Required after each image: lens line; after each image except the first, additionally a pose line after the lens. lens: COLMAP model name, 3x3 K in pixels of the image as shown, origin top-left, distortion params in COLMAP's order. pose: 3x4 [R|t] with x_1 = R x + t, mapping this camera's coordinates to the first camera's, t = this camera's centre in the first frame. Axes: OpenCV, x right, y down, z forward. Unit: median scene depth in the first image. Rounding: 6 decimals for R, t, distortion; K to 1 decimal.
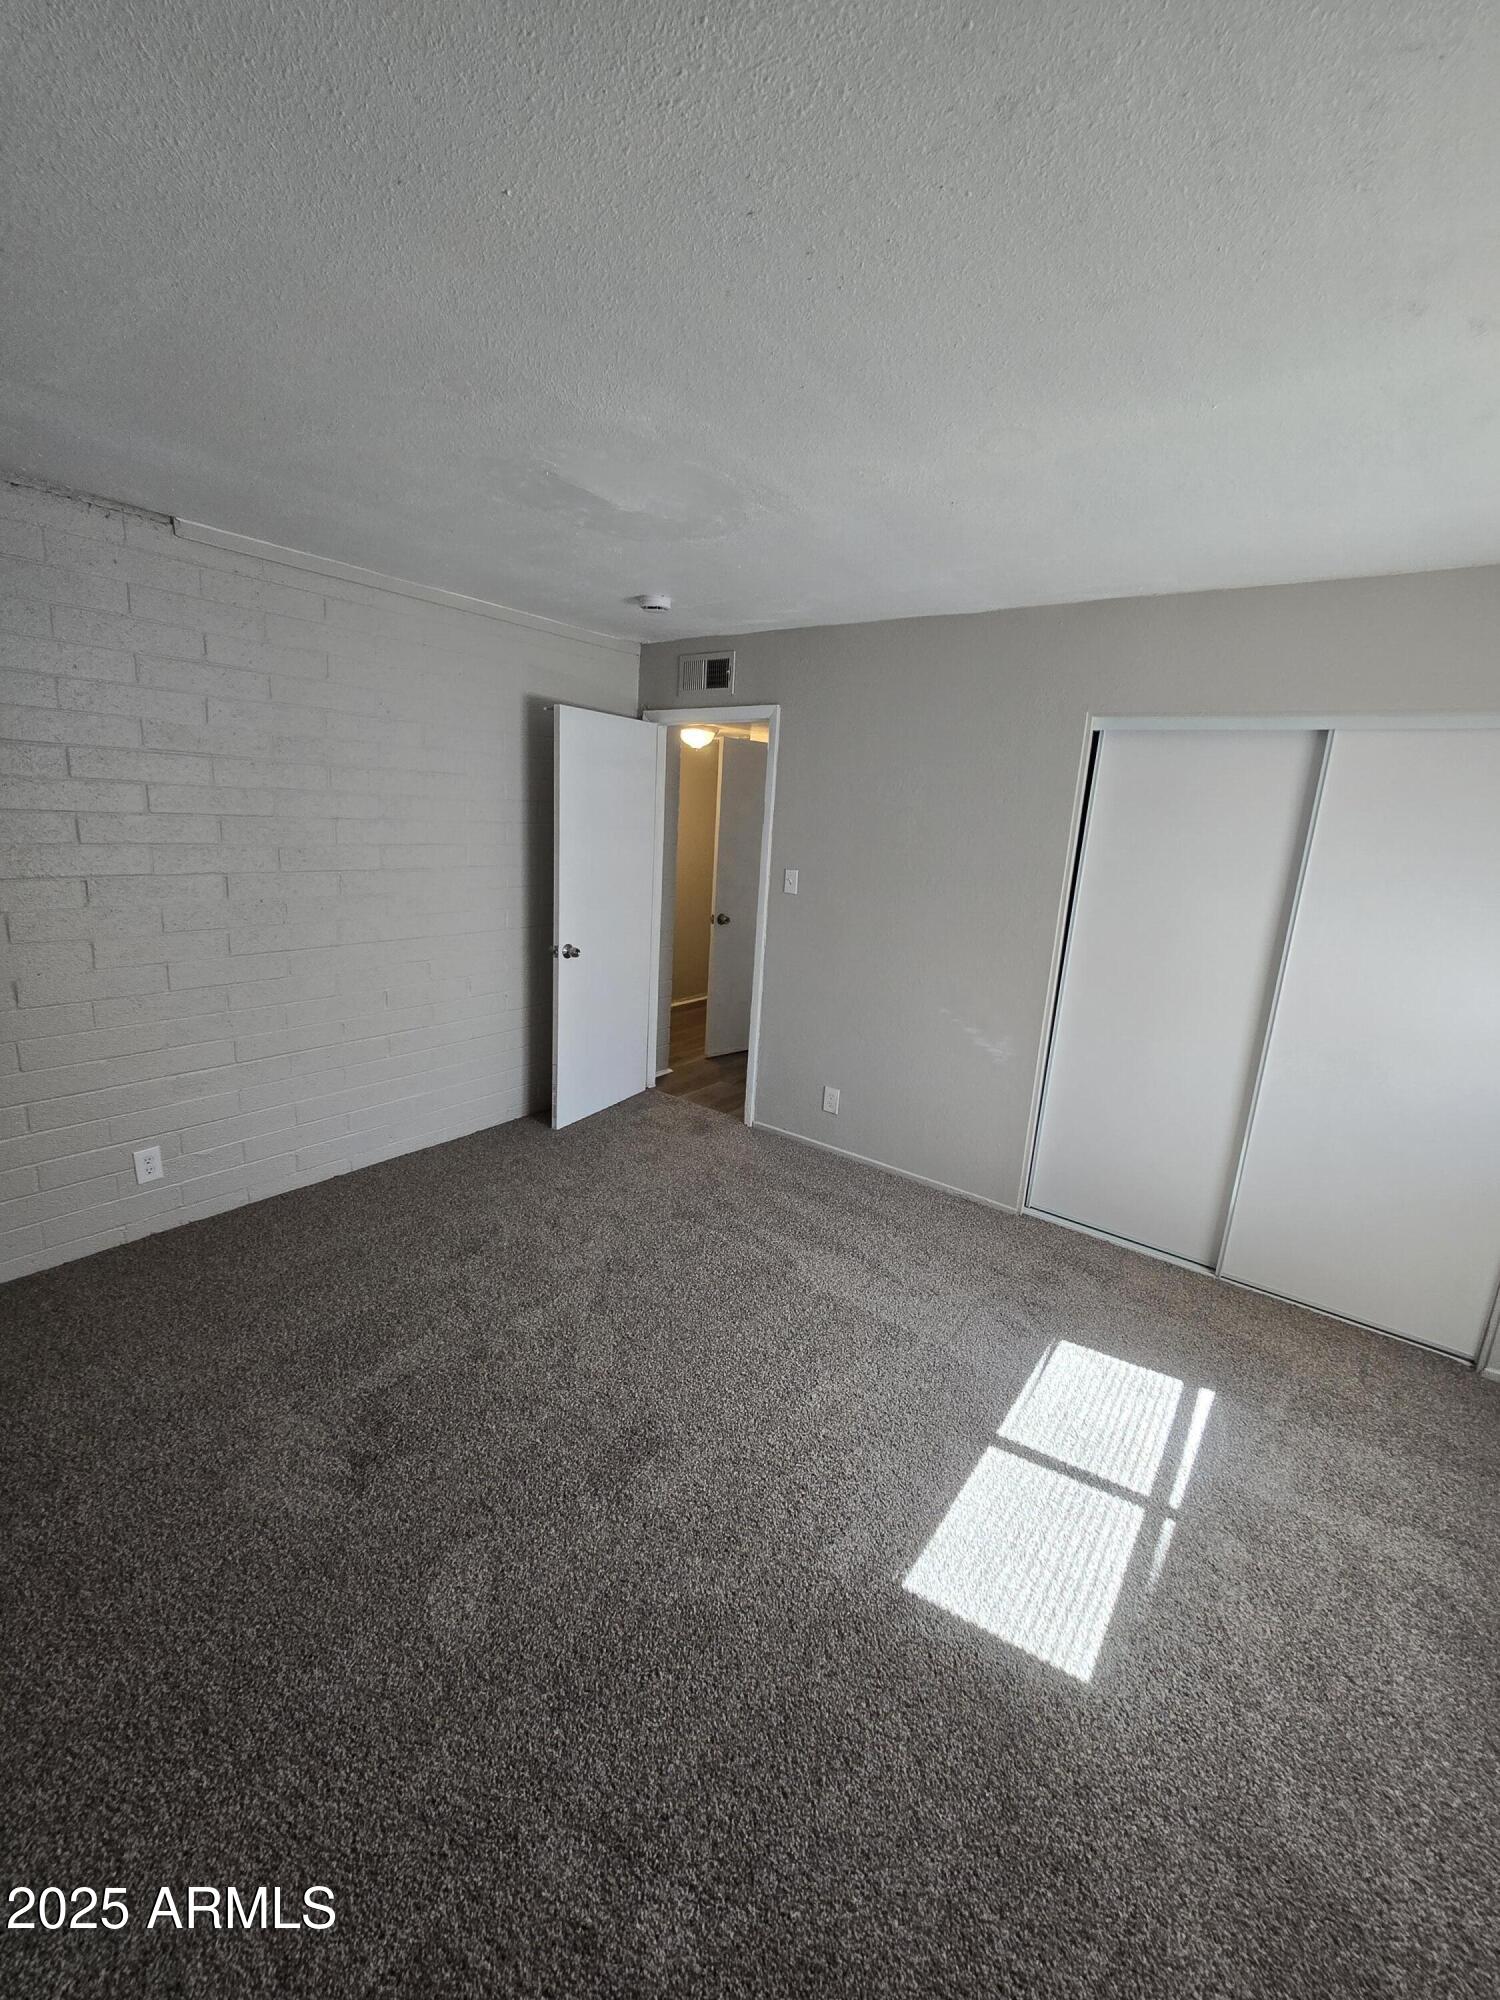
lens RADIAL K [[818.8, 0, 749.8], [0, 818.8, 996.5], [0, 0, 1]] dist [-0.004195, 0.000211]
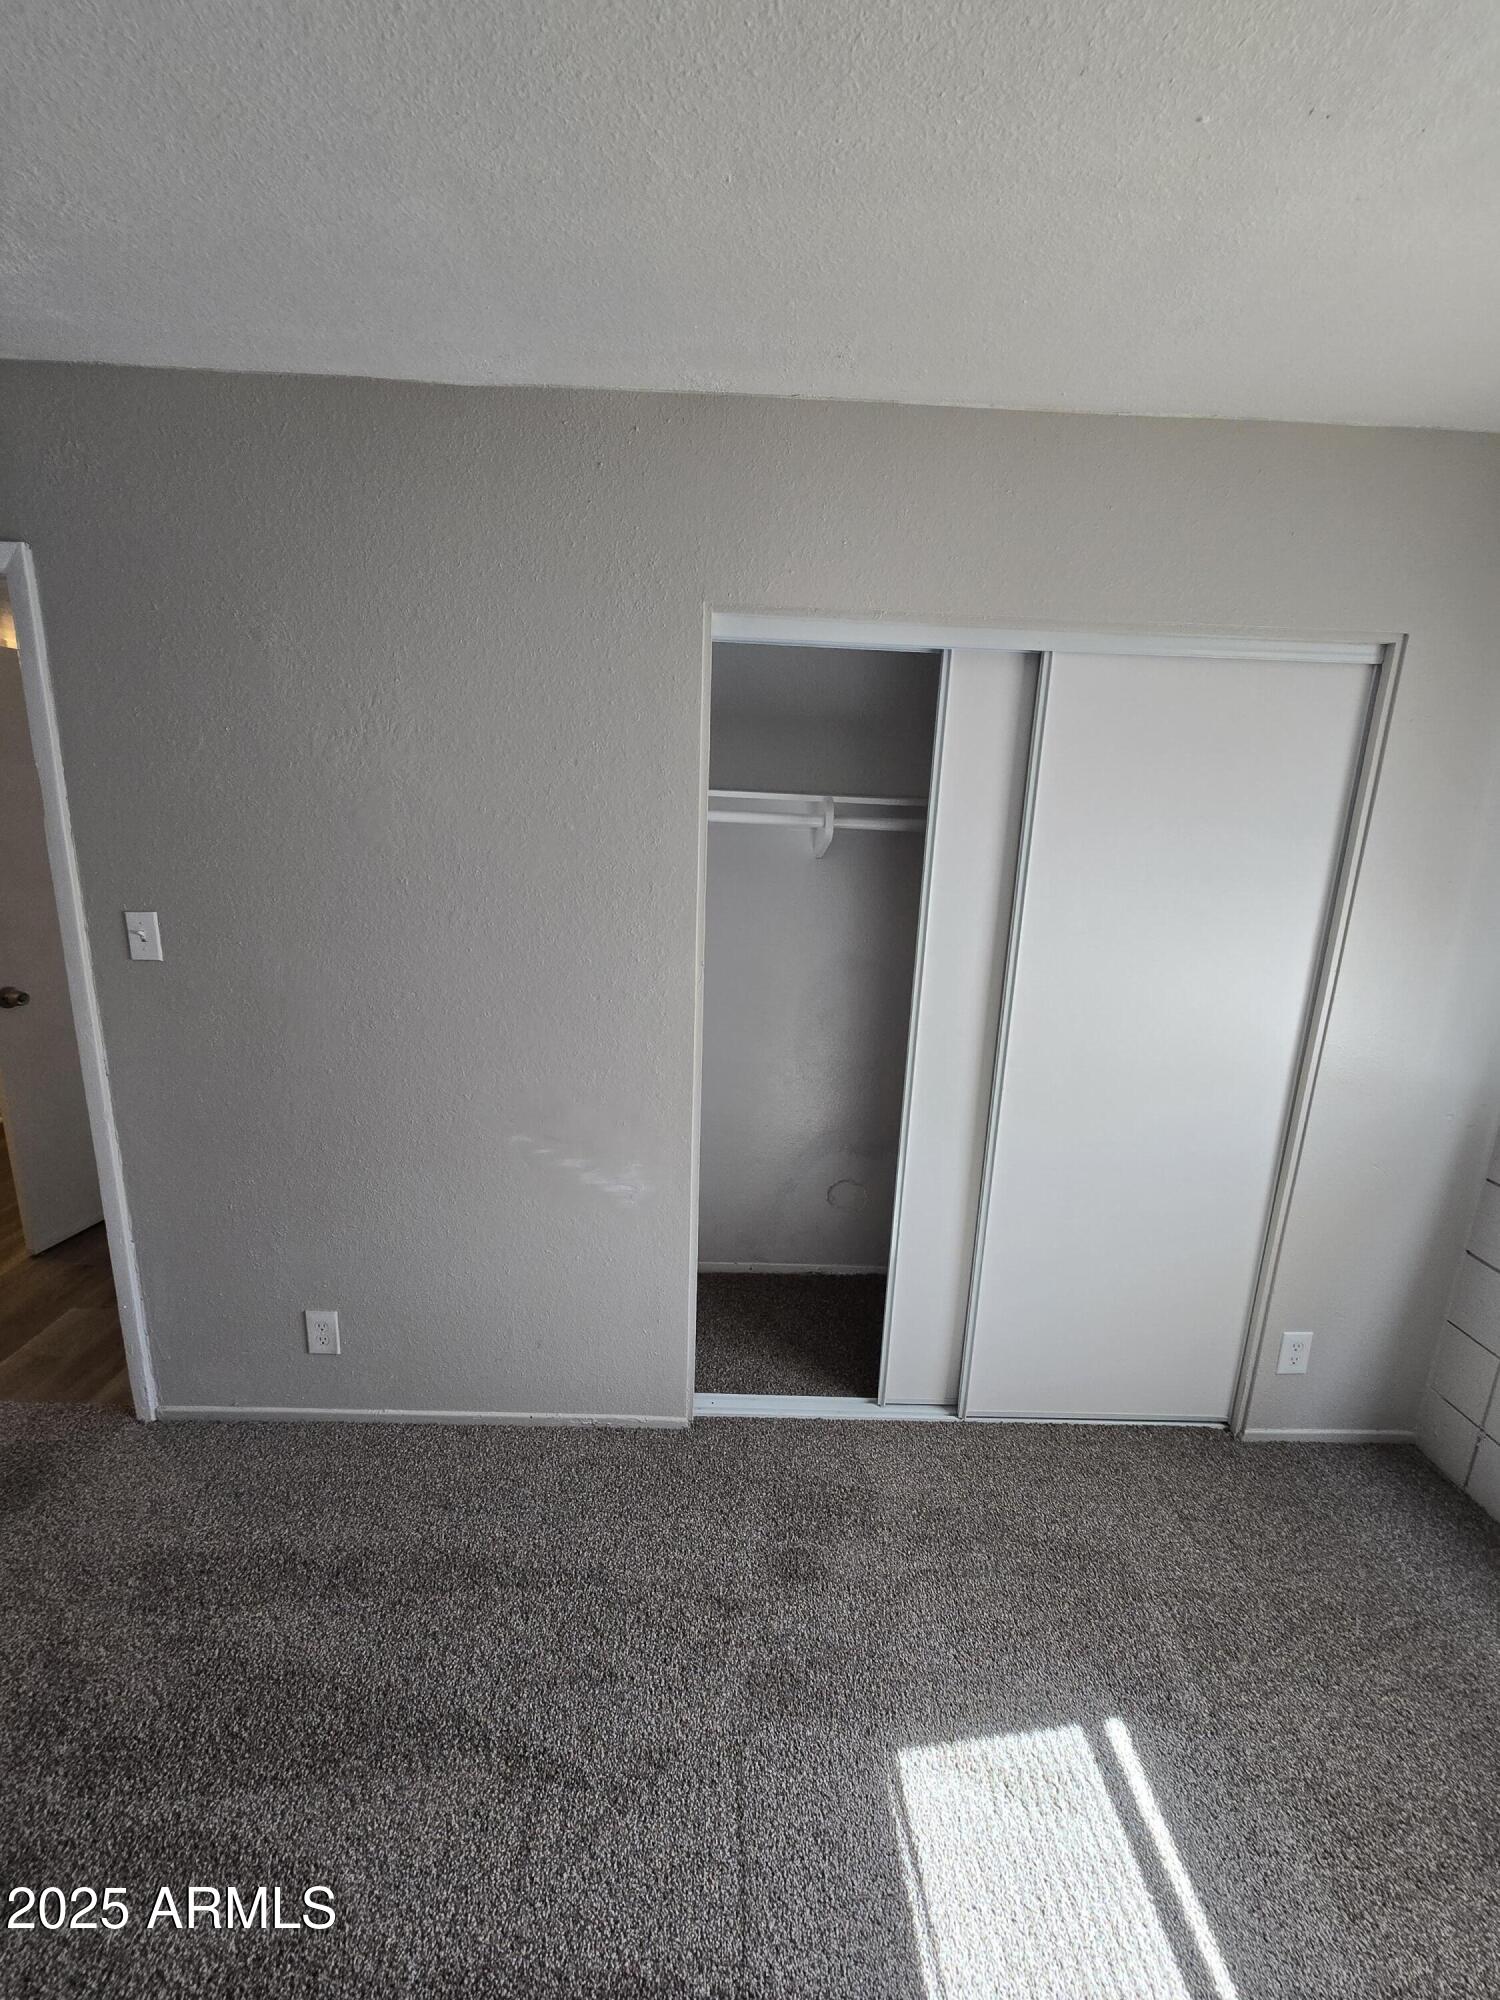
lens RADIAL K [[818.8, 0, 733.3], [0, 818.8, 988.8], [0, 0, 1]] dist [-0.004195, 0.000211]
pose [[0.794617, -0.169786, 0.582887, 0.041502], [0.146978, 0.985337, 0.086646, -0.103582], [-0.589052, 0.016821, 0.807920, 0.426889]]
